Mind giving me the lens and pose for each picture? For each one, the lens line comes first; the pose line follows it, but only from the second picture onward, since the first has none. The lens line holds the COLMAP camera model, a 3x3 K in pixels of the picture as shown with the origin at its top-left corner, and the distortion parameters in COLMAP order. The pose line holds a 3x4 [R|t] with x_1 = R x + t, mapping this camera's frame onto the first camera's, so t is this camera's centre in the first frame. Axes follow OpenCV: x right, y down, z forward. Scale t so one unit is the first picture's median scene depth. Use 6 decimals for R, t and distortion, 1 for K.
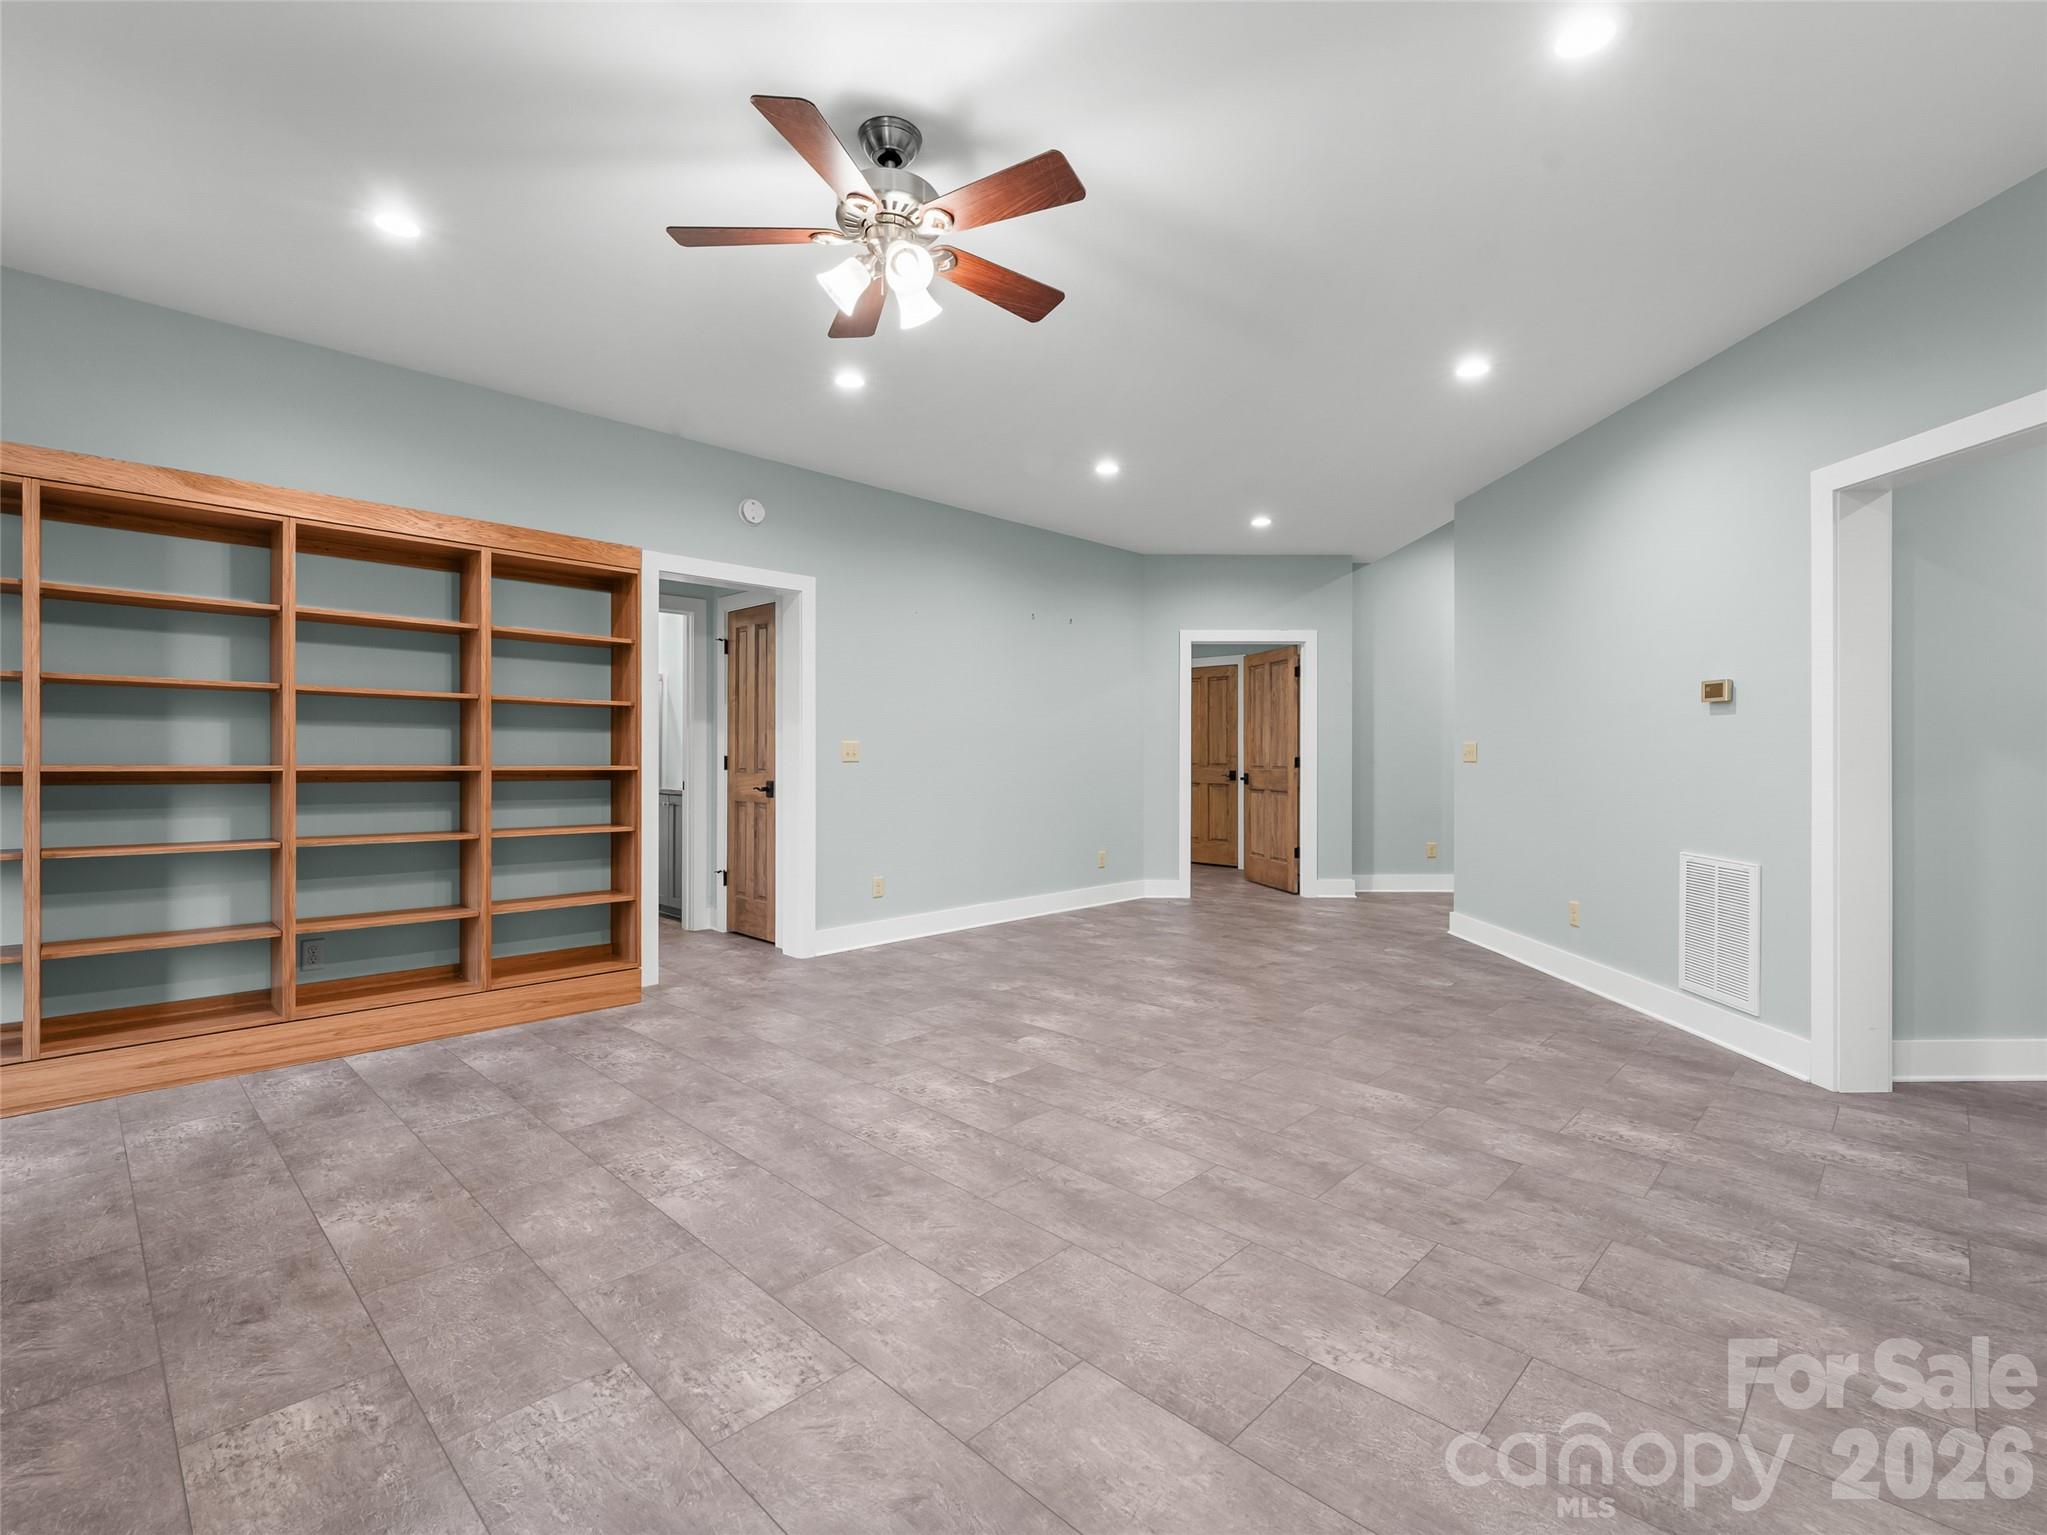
lens RADIAL K [[938.3, 0, 1029.6], [0, 938.3, 746.4], [0, 0, 1]] dist [-0.000252, 0.000038]
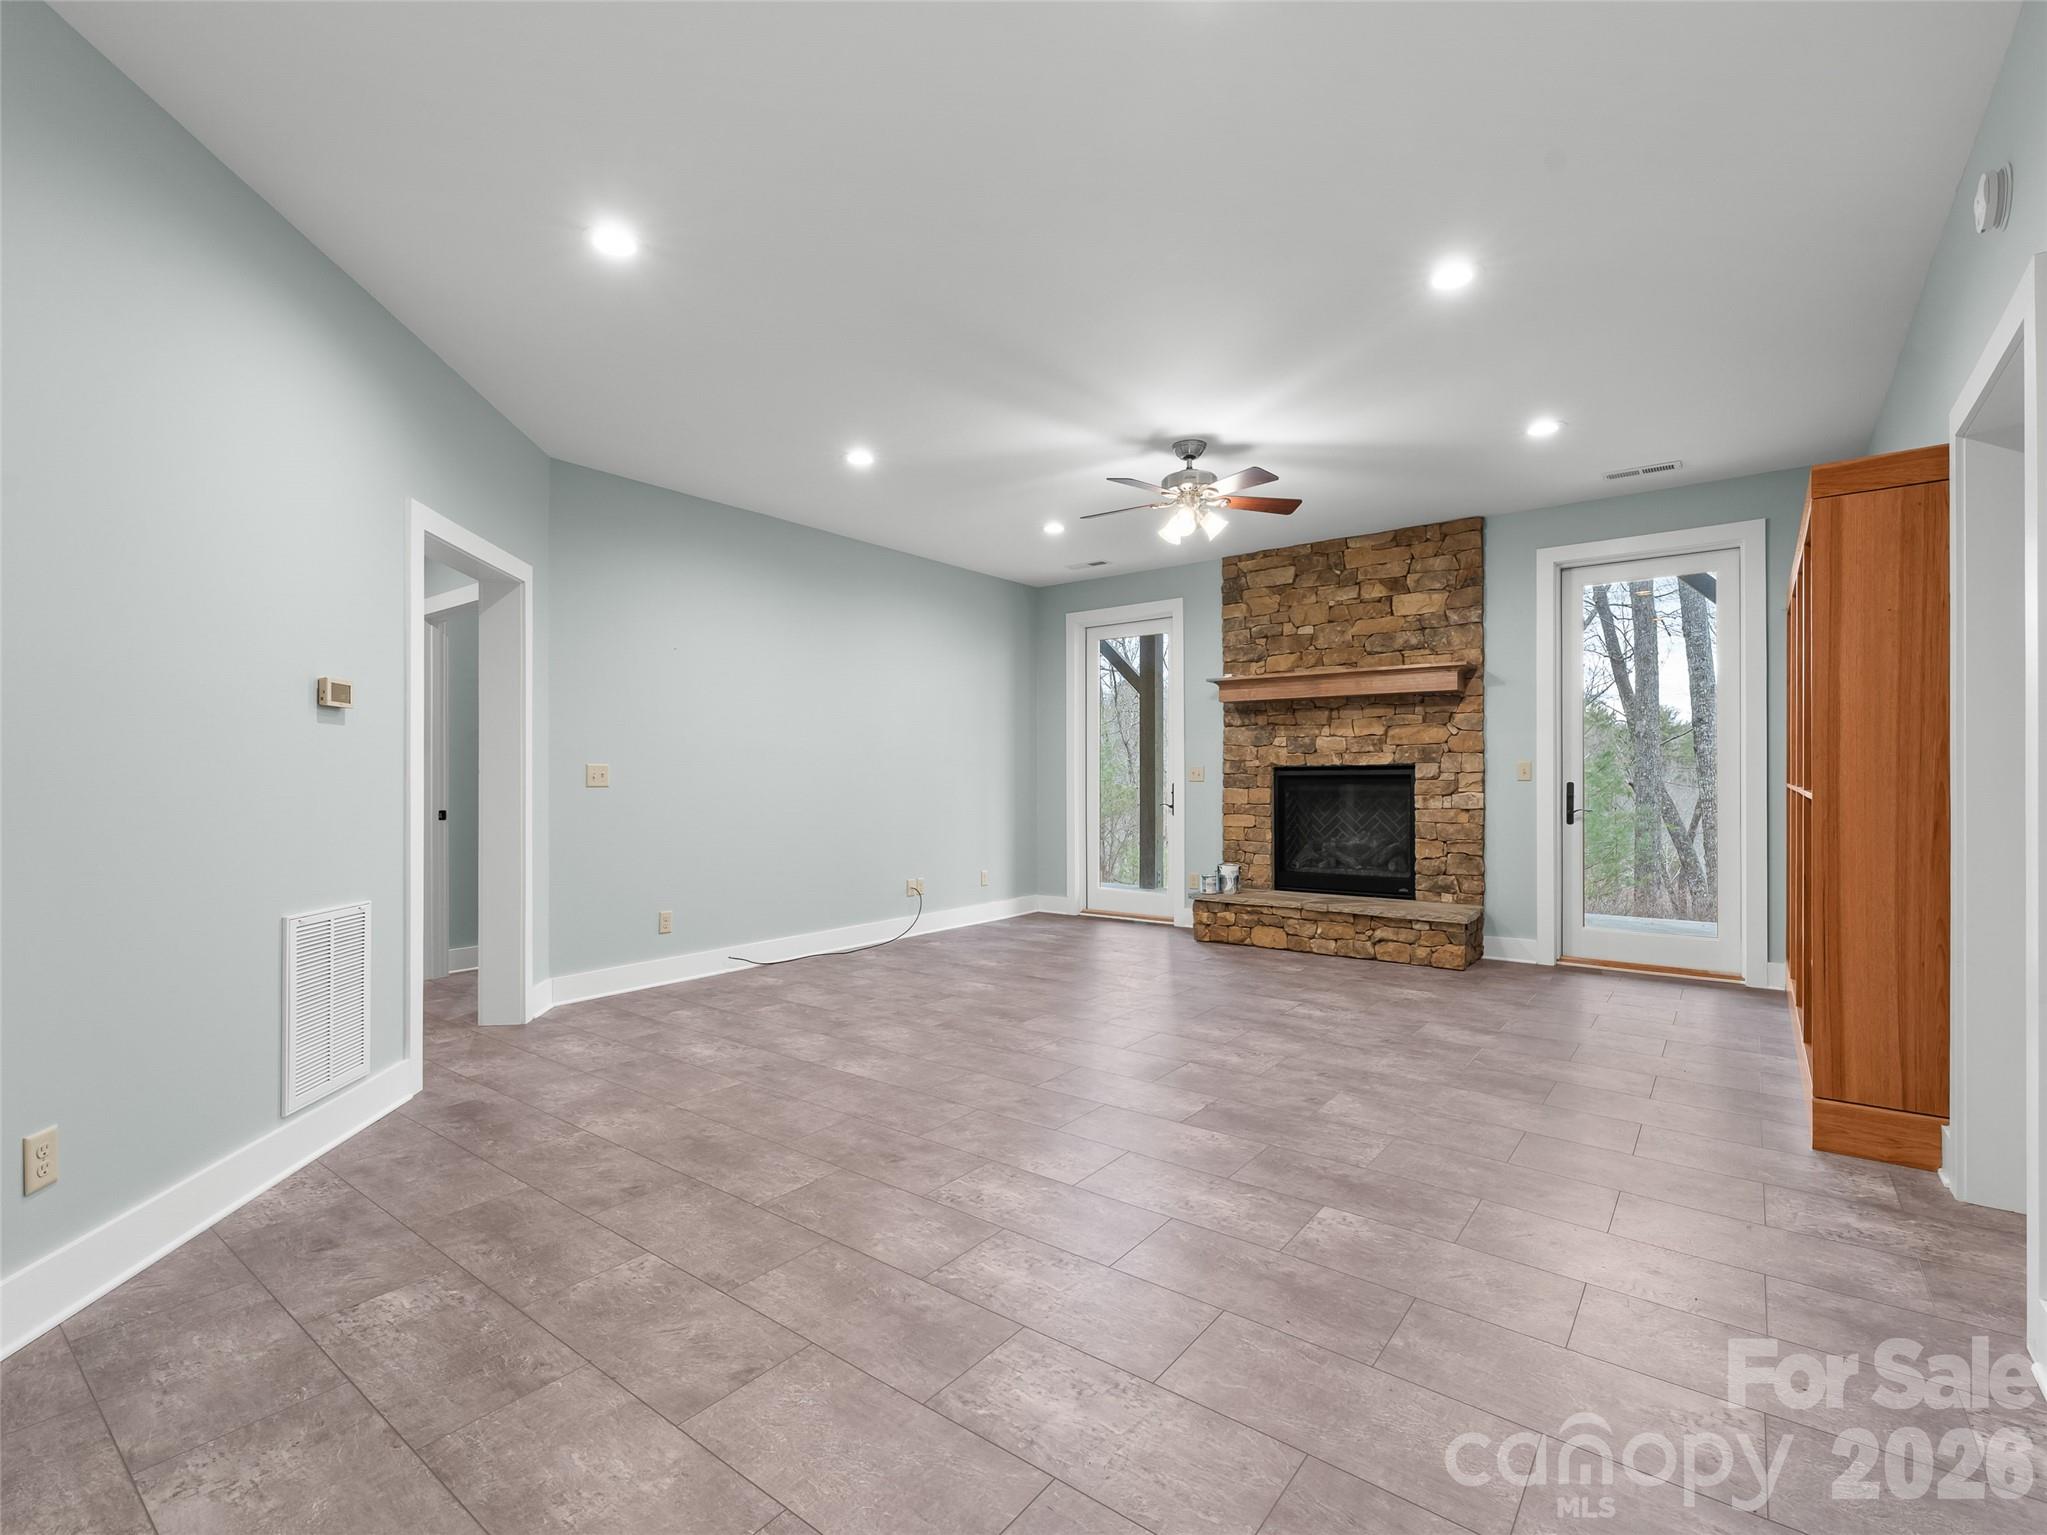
lens RADIAL K [[938.3, 0, 1014.6], [0, 938.3, 781.0], [0, 0, 1]] dist [-0.000252, 0.000038]
pose [[-0.995343, -0.000622, -0.096399, 0.301177], [0.000104, 0.999972, -0.007529, 0.023572], [0.096401, -0.007504, -0.995314, 2.261250]]
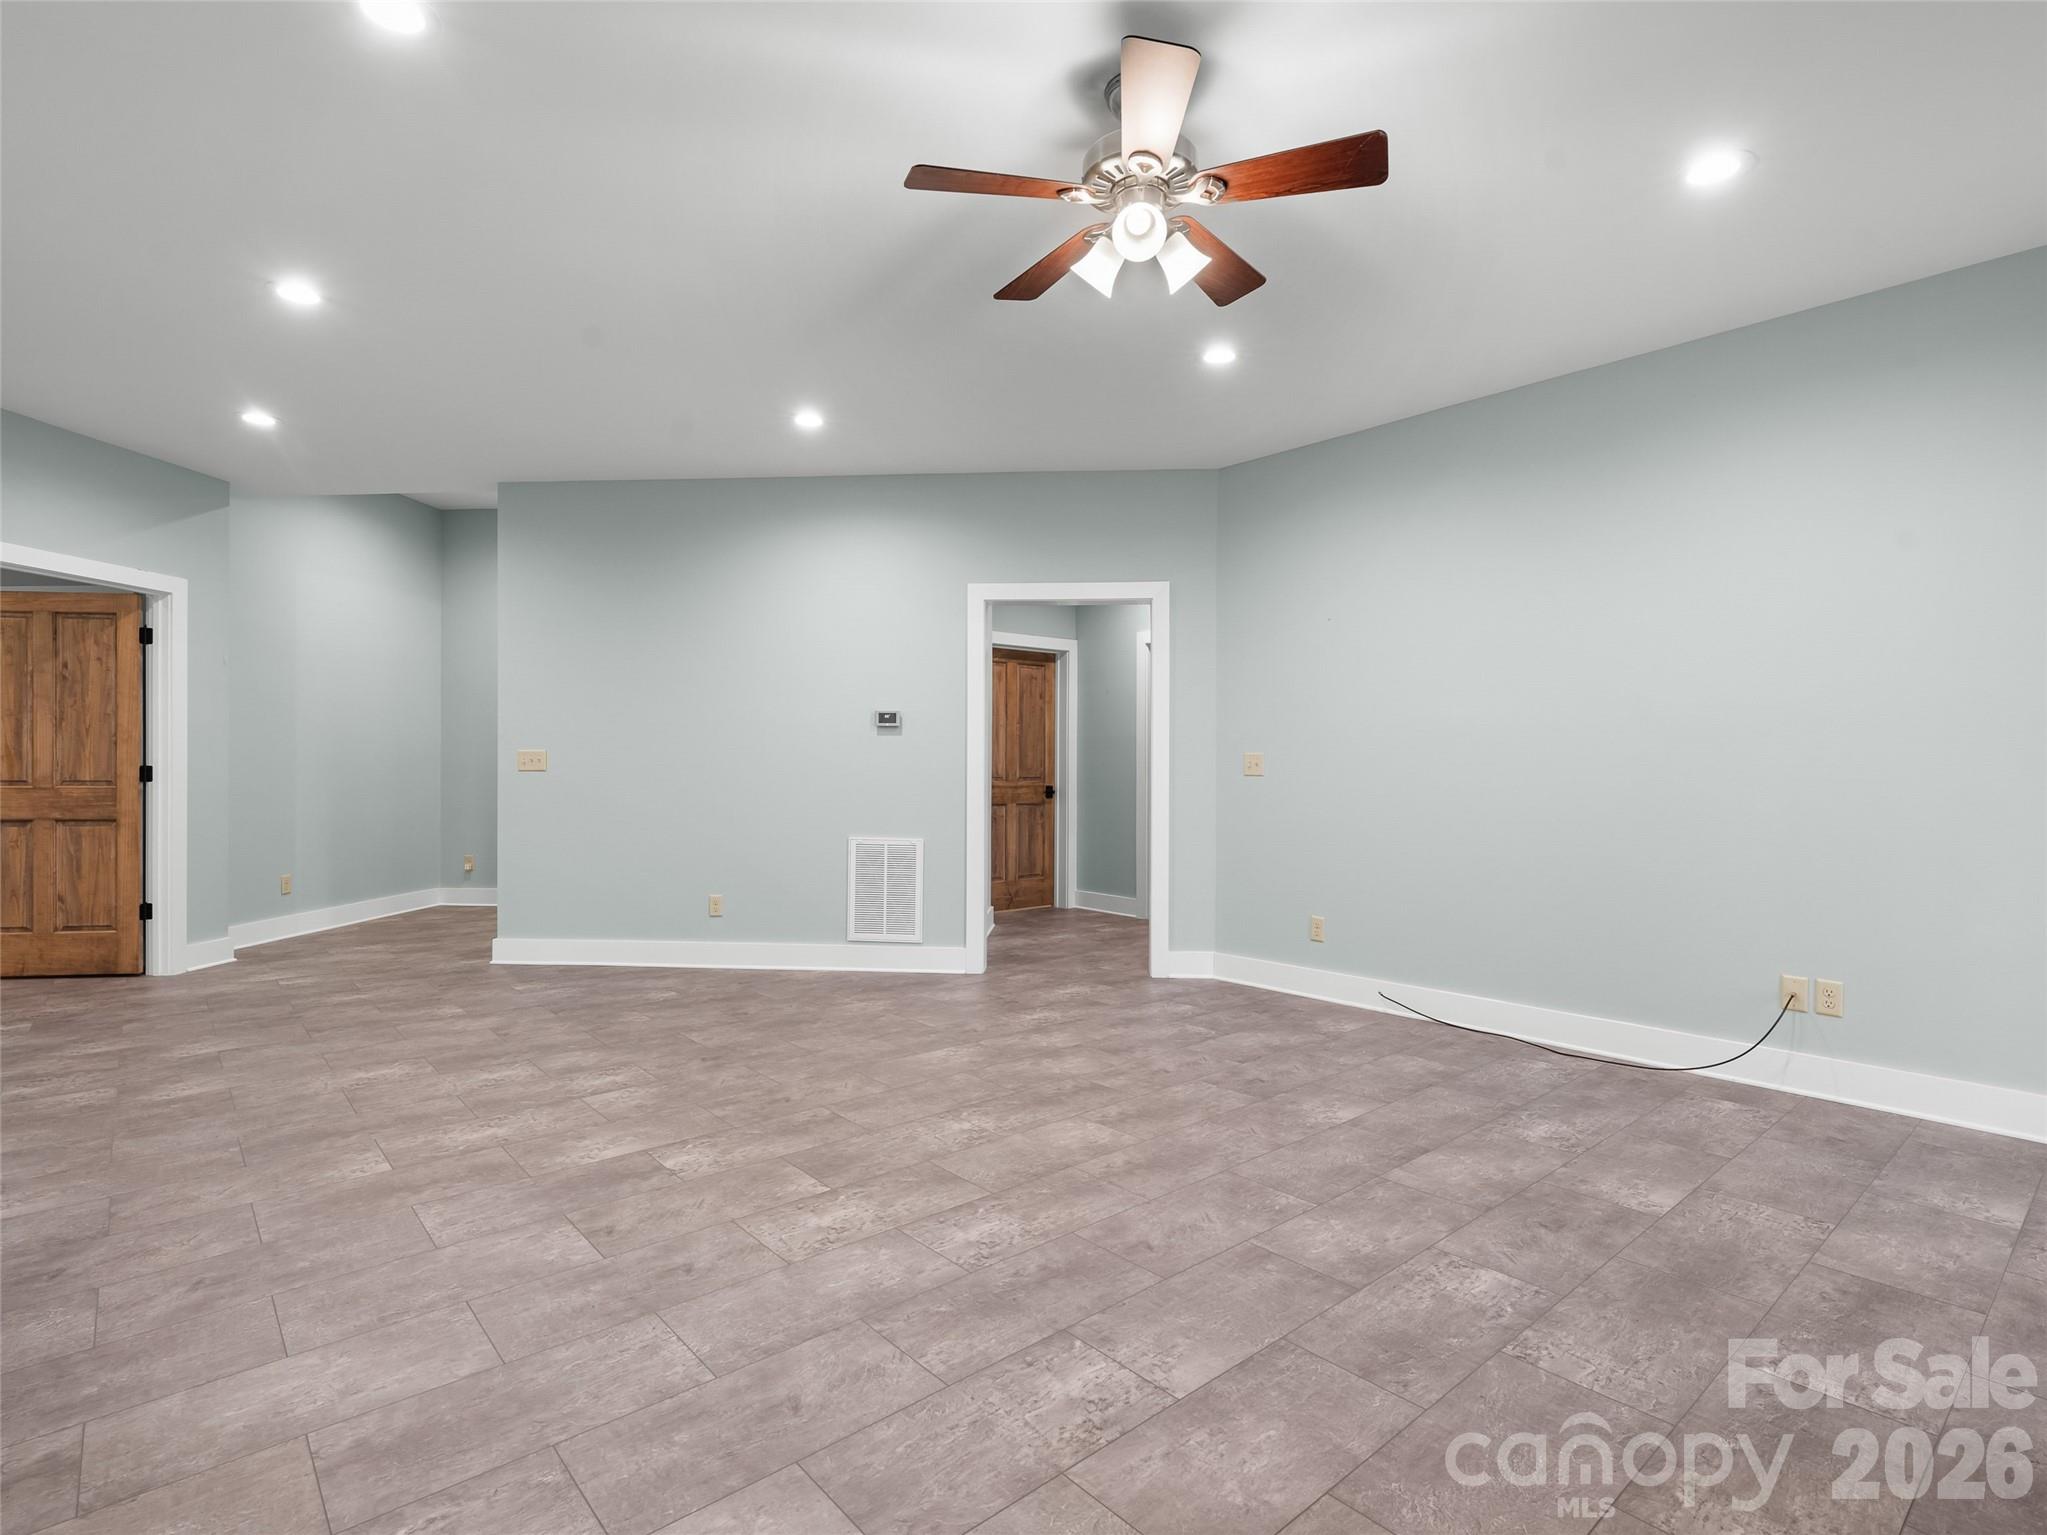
lens RADIAL K [[1007.7, 0, 1020.6], [0, 1007.7, 778.7], [0, 0, 1]] dist [0.000013, 0.000451]
pose [[0.095662, -0.015832, 0.995288, -0.908109], [-0.012170, 0.999780, 0.017073, 0.001499], [-0.995340, -0.013746, 0.095448, 0.816962]]
